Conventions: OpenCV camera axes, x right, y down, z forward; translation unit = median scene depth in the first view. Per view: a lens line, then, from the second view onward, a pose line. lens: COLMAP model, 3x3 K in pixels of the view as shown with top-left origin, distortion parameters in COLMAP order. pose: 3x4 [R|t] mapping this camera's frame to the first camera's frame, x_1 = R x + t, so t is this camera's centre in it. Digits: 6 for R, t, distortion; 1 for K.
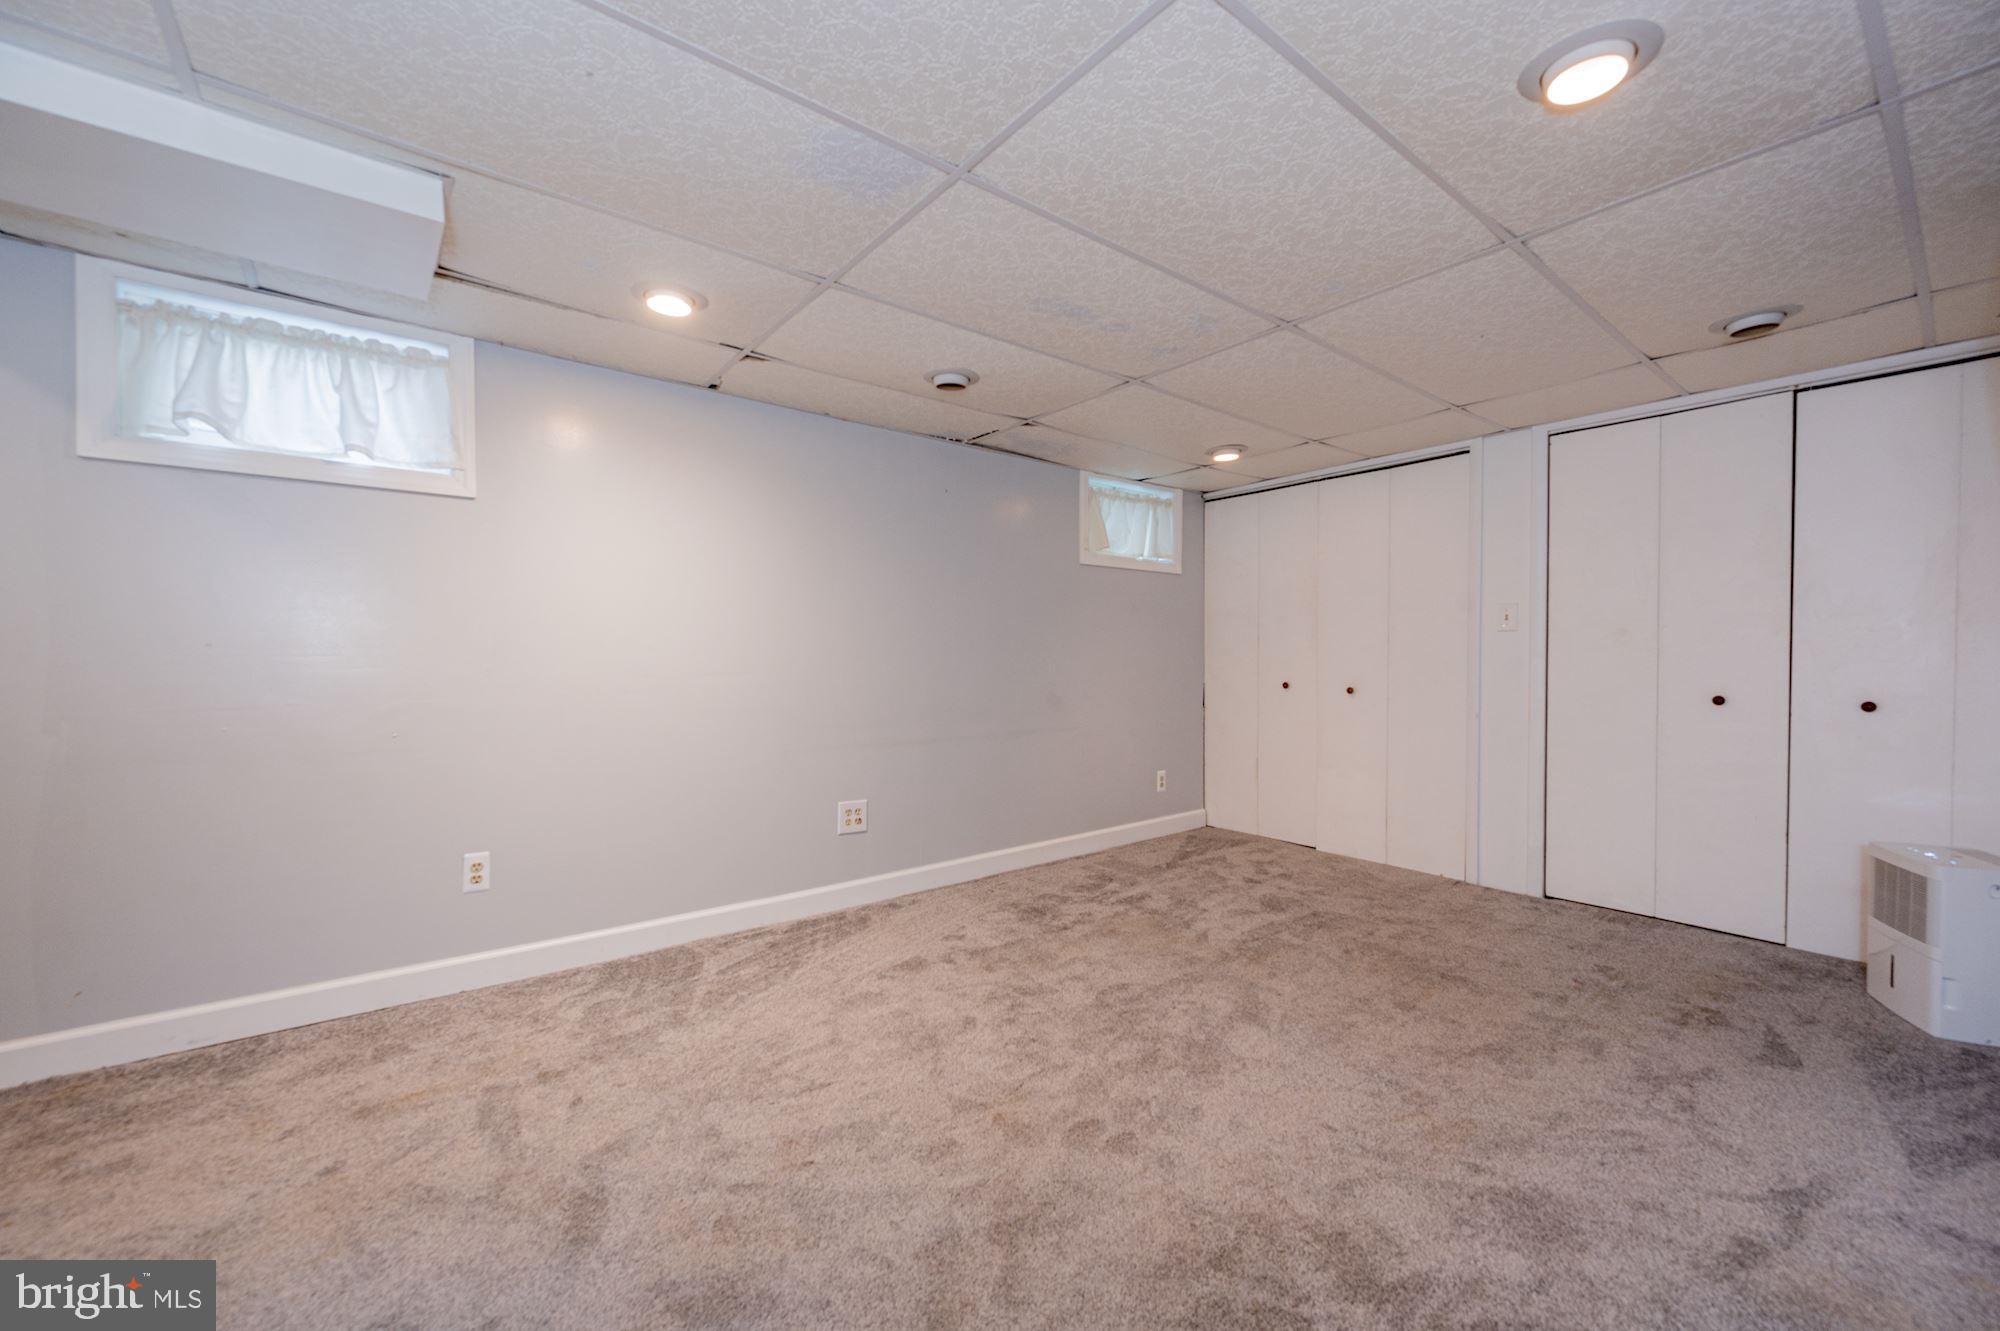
lens RADIAL K [[794.2, 0, 1011.7], [0, 794.2, 662.0], [0, 0, 1]] dist [-0.003970, 0.000533]
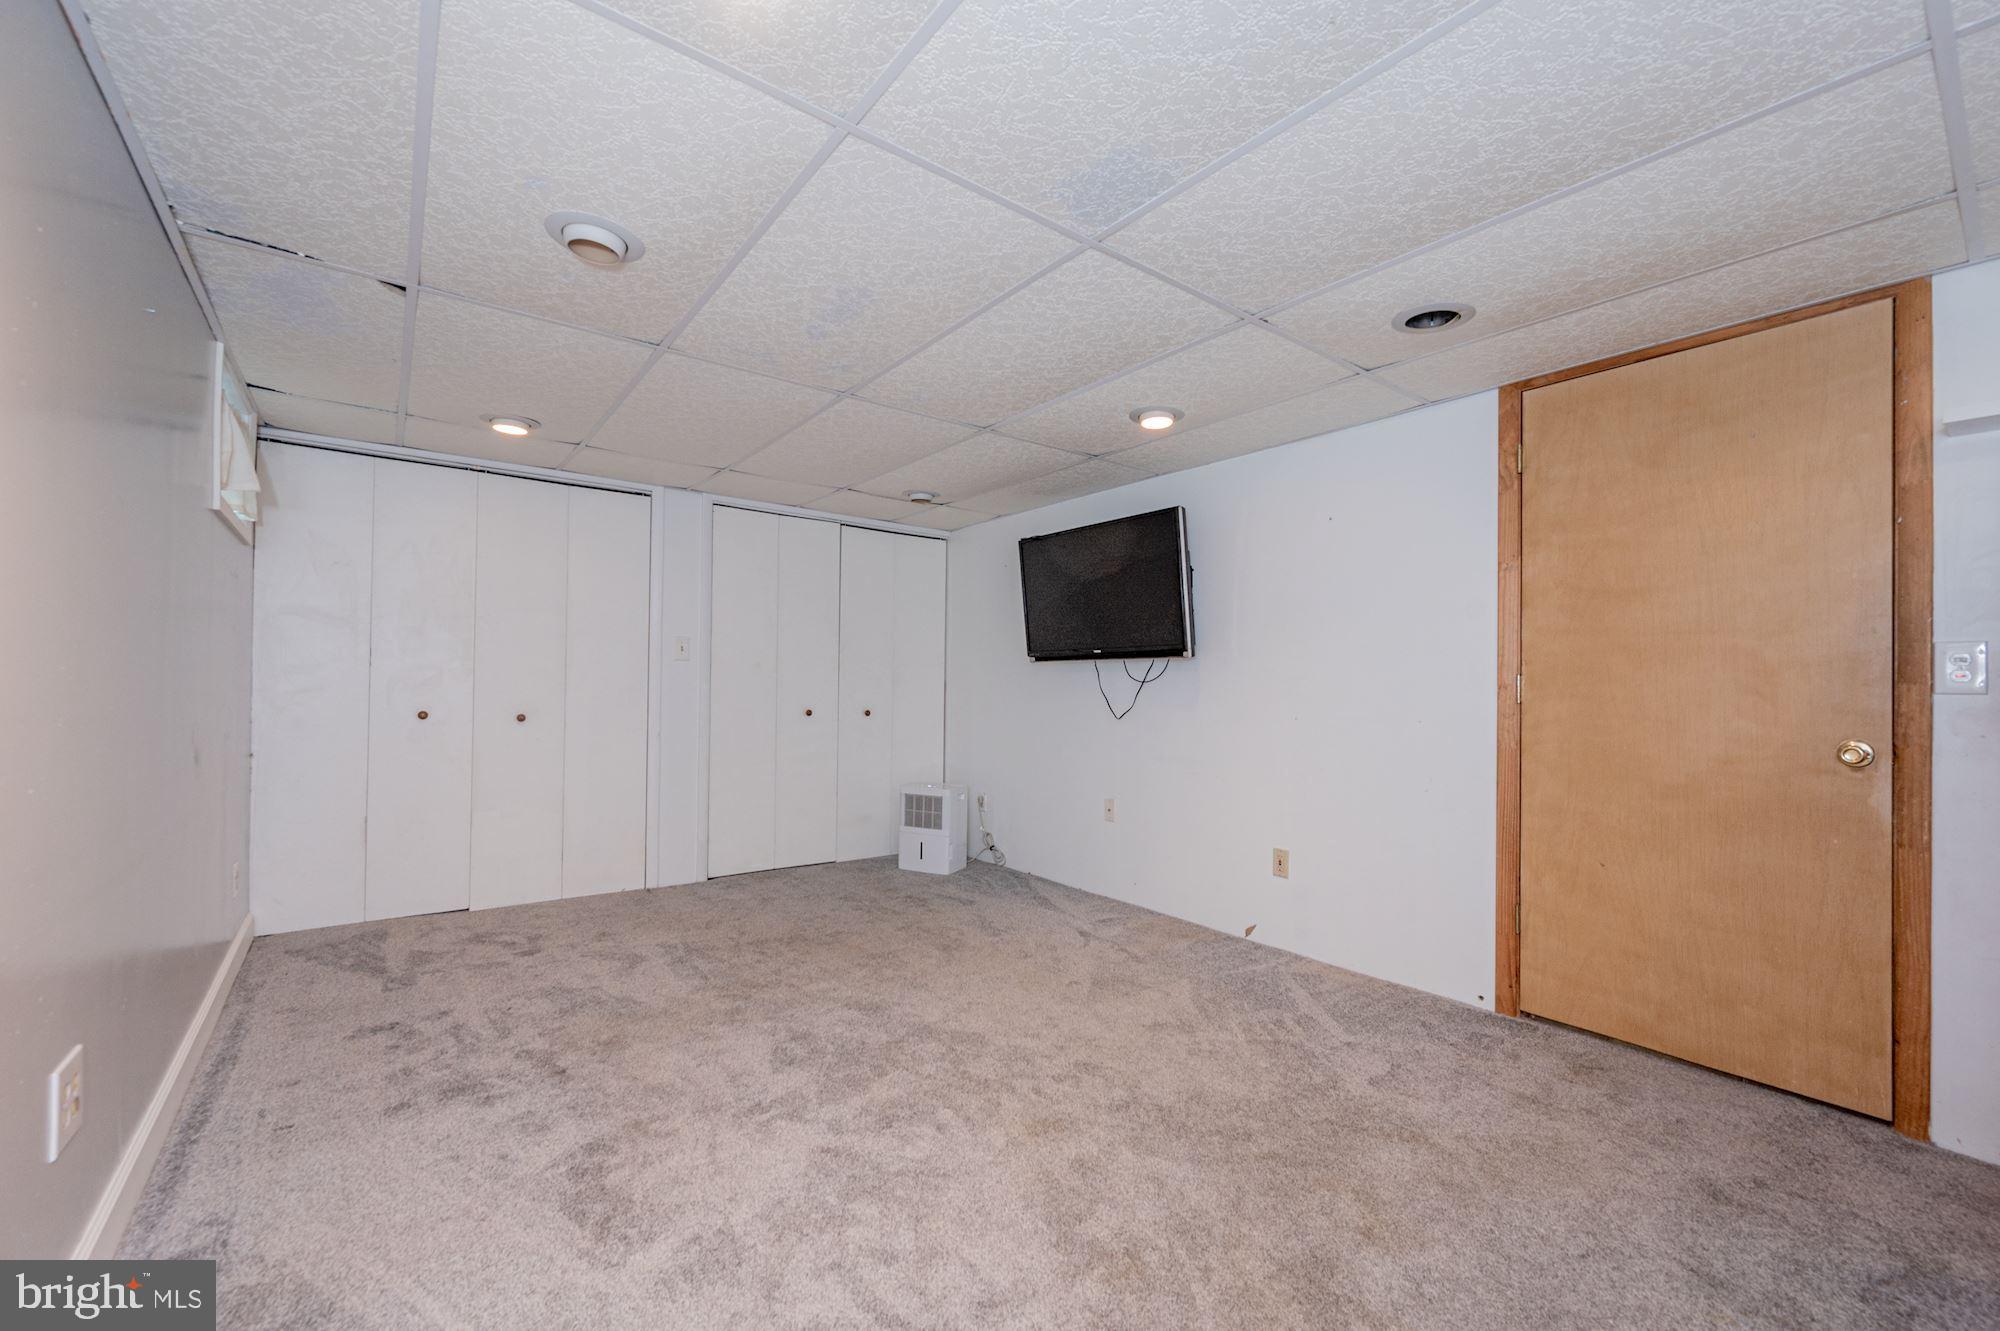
lens RADIAL K [[794.2, 0, 1001.5], [0, 794.2, 675.5], [0, 0, 1]] dist [-0.003970, 0.000533]
pose [[0.018926, 0.012615, 0.999741, -0.698421], [-0.009787, 0.999875, -0.012431, -0.009268], [-0.999773, -0.009549, 0.019047, 0.672926]]
